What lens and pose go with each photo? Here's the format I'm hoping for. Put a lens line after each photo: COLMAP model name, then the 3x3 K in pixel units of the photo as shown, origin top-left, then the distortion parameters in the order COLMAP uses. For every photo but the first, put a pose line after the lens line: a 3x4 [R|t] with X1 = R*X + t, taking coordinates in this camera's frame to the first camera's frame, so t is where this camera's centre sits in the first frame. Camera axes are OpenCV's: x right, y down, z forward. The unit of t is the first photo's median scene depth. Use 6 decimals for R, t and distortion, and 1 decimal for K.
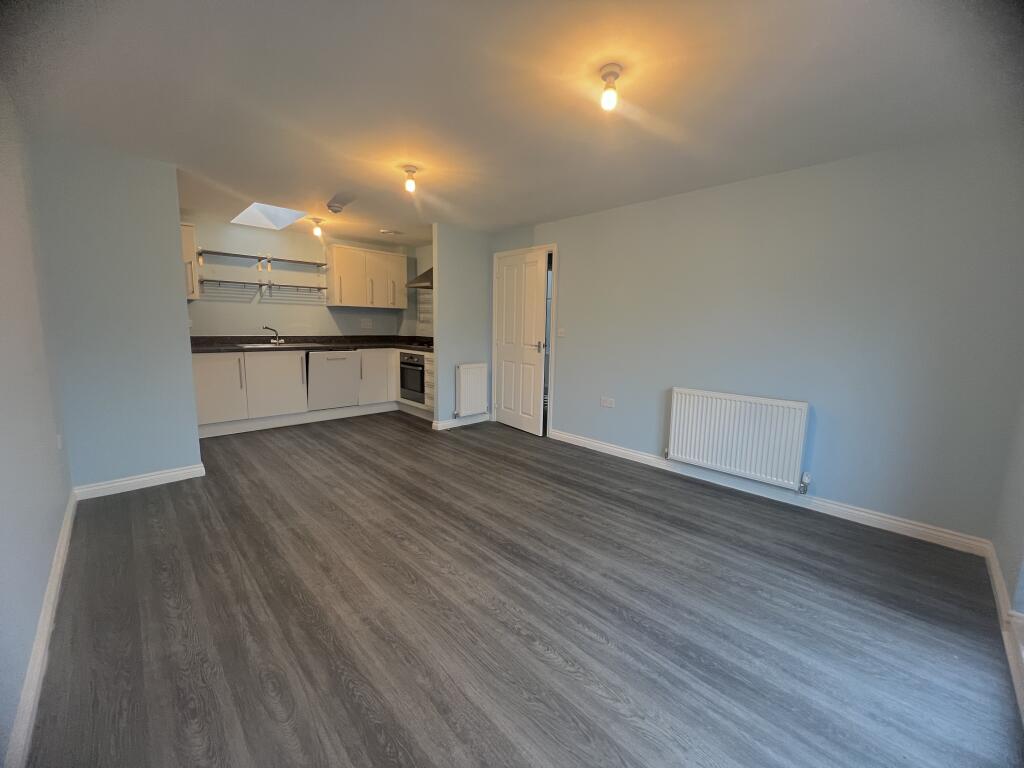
lens RADIAL K [[407.7, 0, 512.0], [0, 407.7, 384.0], [0, 0, 1]] dist [0.010005, -0.000018]
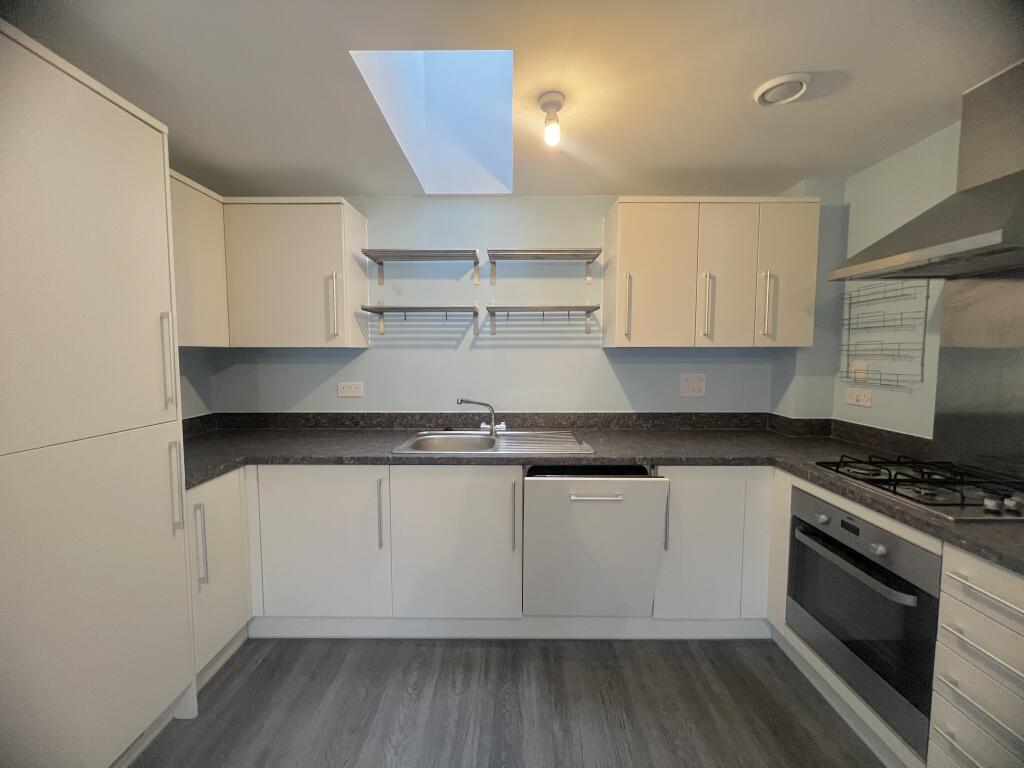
lens RADIAL K [[407.7, 0, 512.0], [0, 407.7, 384.0], [0, 0, 1]] dist [0.010005, -0.000018]
pose [[0.720710, 0.037550, -0.692219, -0.226336], [-0.088670, 0.995323, -0.038328, -0.132352], [0.687542, 0.089002, 0.720669, 0.648287]]
